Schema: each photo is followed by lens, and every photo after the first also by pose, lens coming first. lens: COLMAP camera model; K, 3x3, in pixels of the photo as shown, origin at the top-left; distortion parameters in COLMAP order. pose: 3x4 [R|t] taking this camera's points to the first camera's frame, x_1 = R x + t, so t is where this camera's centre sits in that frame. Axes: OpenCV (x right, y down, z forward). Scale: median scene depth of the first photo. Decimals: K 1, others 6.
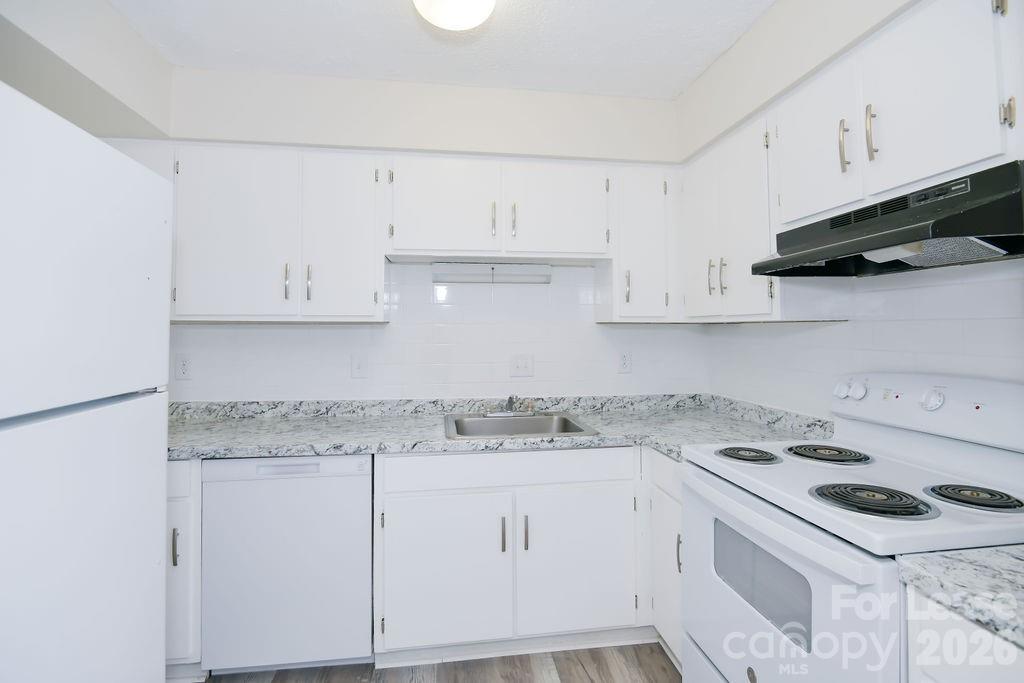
lens RADIAL K [[476.5, 0, 512.0], [0, 476.5, 320.9], [0, 0, 1]] dist [-0.002325, -0.010287]
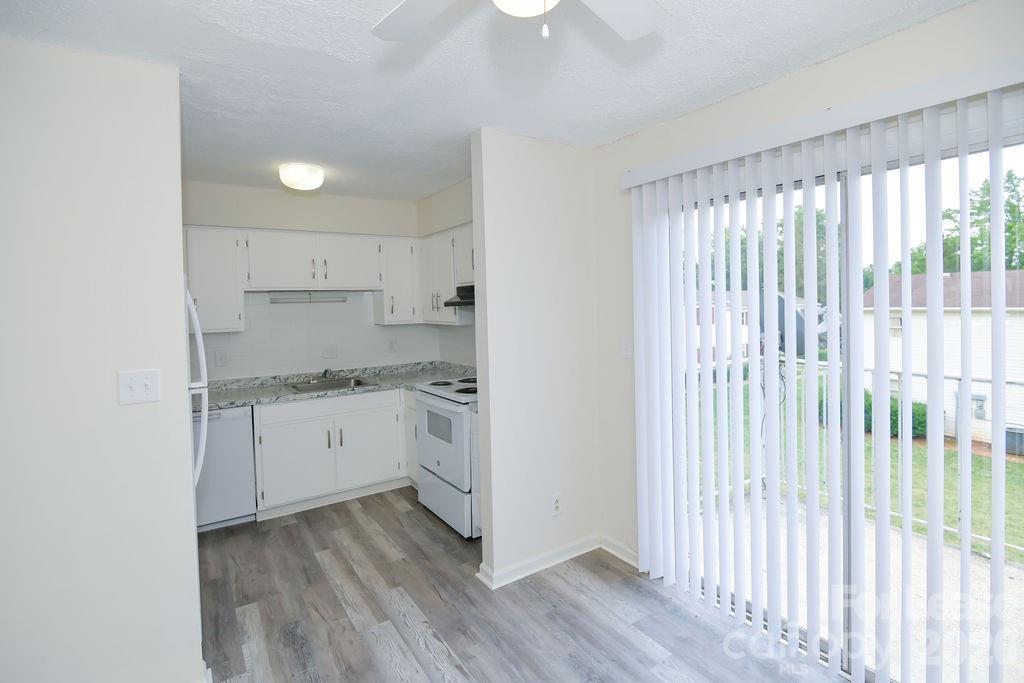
lens RADIAL K [[476.5, 0, 512.0], [0, 476.5, 320.9], [0, 0, 1]] dist [-0.002325, -0.010287]
pose [[0.896863, -0.033636, 0.441027, -0.177724], [0.011157, 0.998507, 0.053465, -0.121837], [-0.442167, -0.043030, 0.895900, -0.983889]]
